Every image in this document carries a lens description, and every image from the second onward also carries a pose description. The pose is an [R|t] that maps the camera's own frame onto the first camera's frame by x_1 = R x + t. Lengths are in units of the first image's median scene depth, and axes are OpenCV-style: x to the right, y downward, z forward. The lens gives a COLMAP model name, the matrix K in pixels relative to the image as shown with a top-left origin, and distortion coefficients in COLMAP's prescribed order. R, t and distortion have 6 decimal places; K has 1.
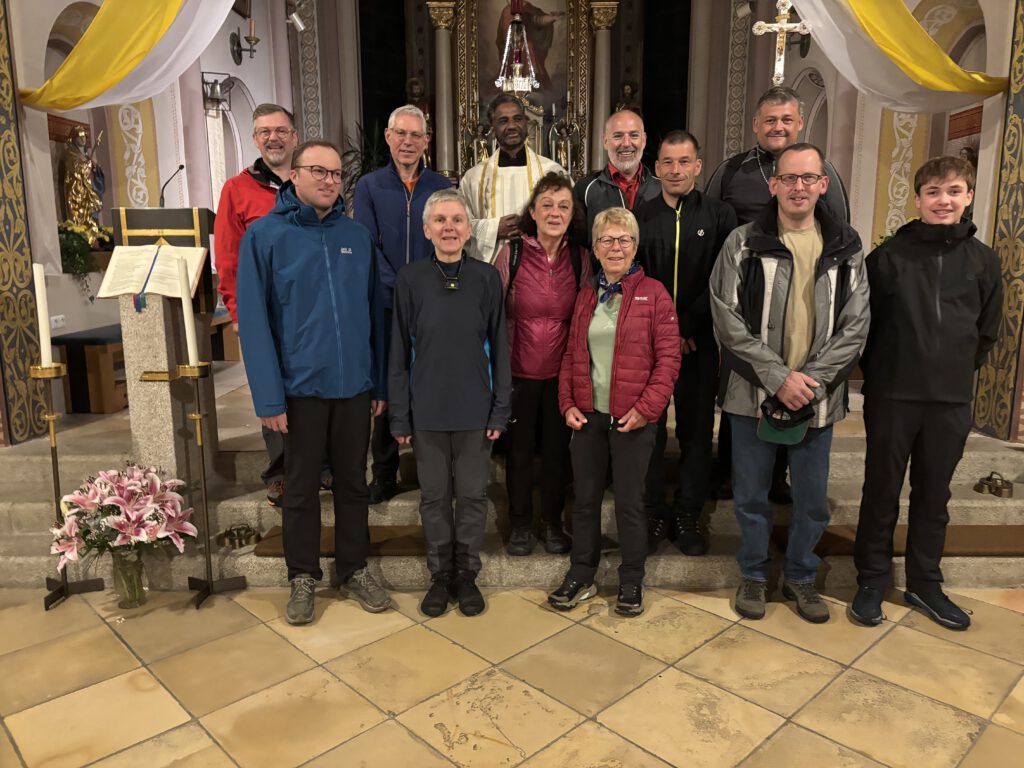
lens RADIAL K [[764.1, 0, 525.5], [0, 764.1, 384.0], [0, 0, 1]] dist [0.039265, -0.041638]
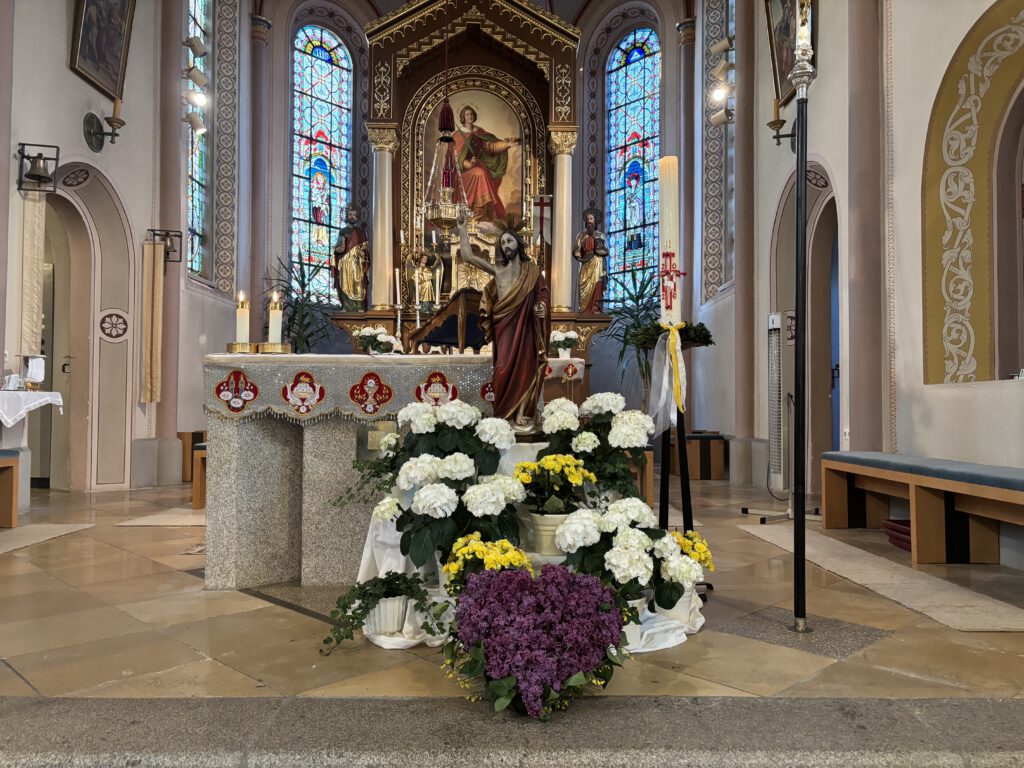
lens RADIAL K [[772.0, 0, 514.4], [0, 772.0, 388.2], [0, 0, 1]] dist [0.031257, -0.034975]
pose [[0.999893, 0.010411, 0.010300, 0.110472], [-0.008025, 0.977804, -0.209369, -0.014336], [-0.012251, 0.209264, 0.977782, 0.498919]]
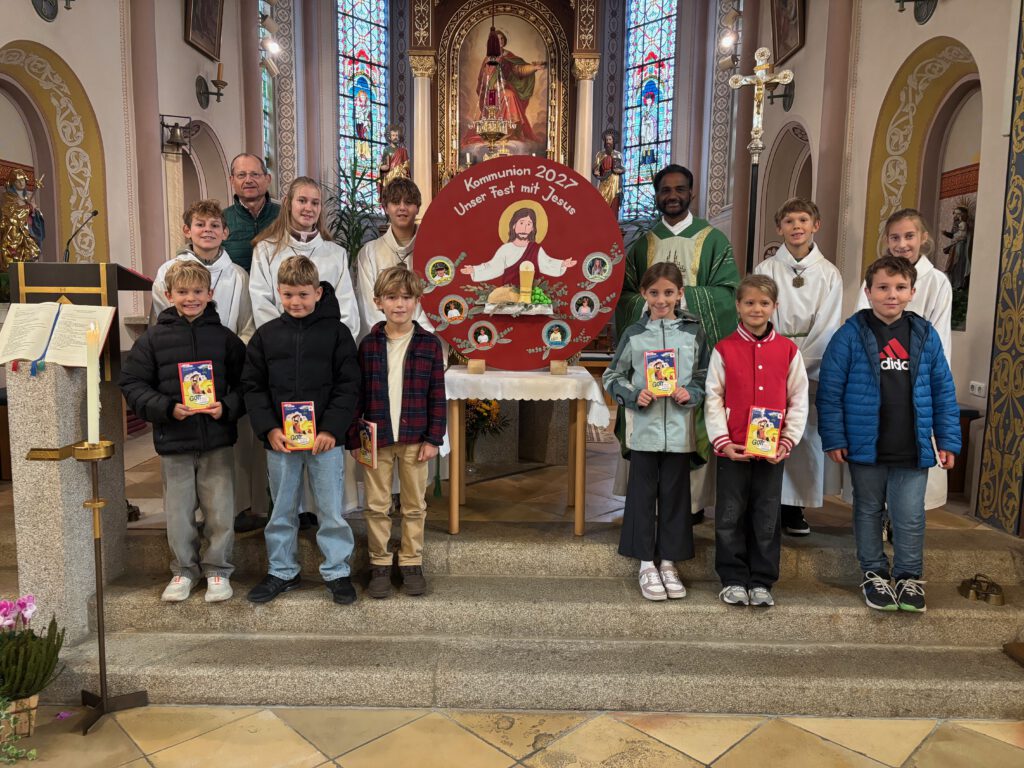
lens RADIAL K [[768.6, 0, 512.0], [0, 768.6, 384.0], [0, 0, 1]] dist [0.010974, -0.005464]
pose [[0.999854, 0.017109, 0.000400, 0.038286], [-0.017059, 0.998285, -0.055993, -0.039627], [-0.001357, 0.055978, 0.998431, 0.098347]]
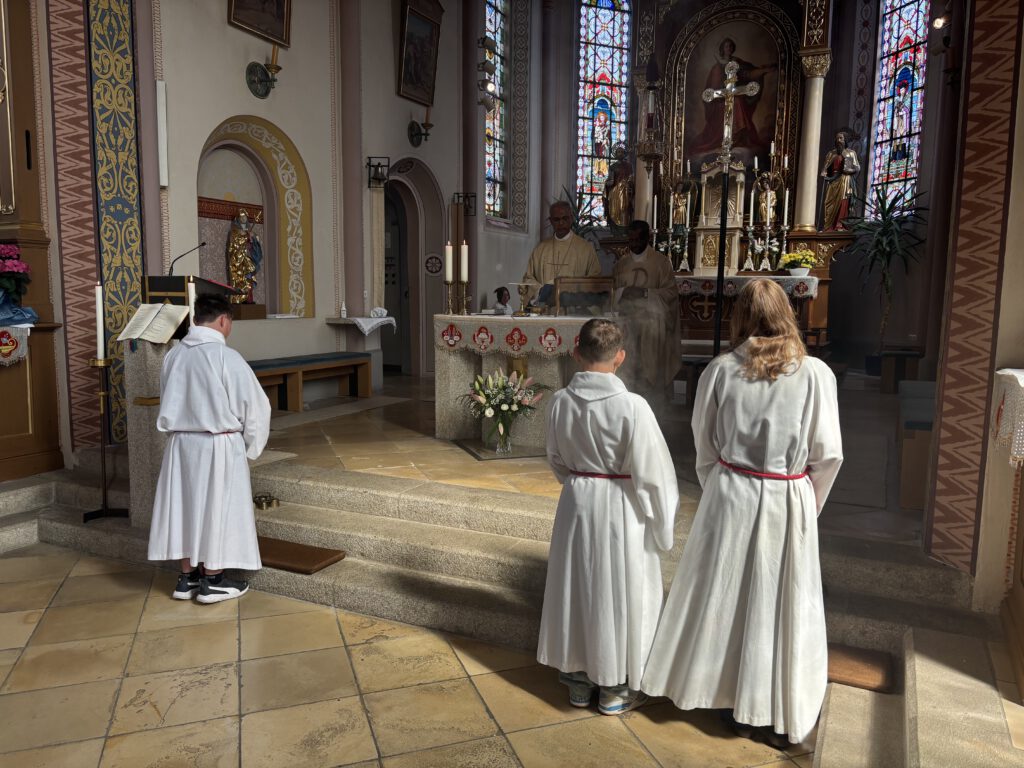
lens RADIAL K [[772.0, 0, 514.4], [0, 772.0, 388.2], [0, 0, 1]] dist [0.031257, -0.034975]
pose [[0.907820, 0.064730, -0.414335, 0.534146], [-0.089683, 0.995125, -0.041033, -0.028369], [0.409659, 0.074410, 0.909199, 0.034059]]
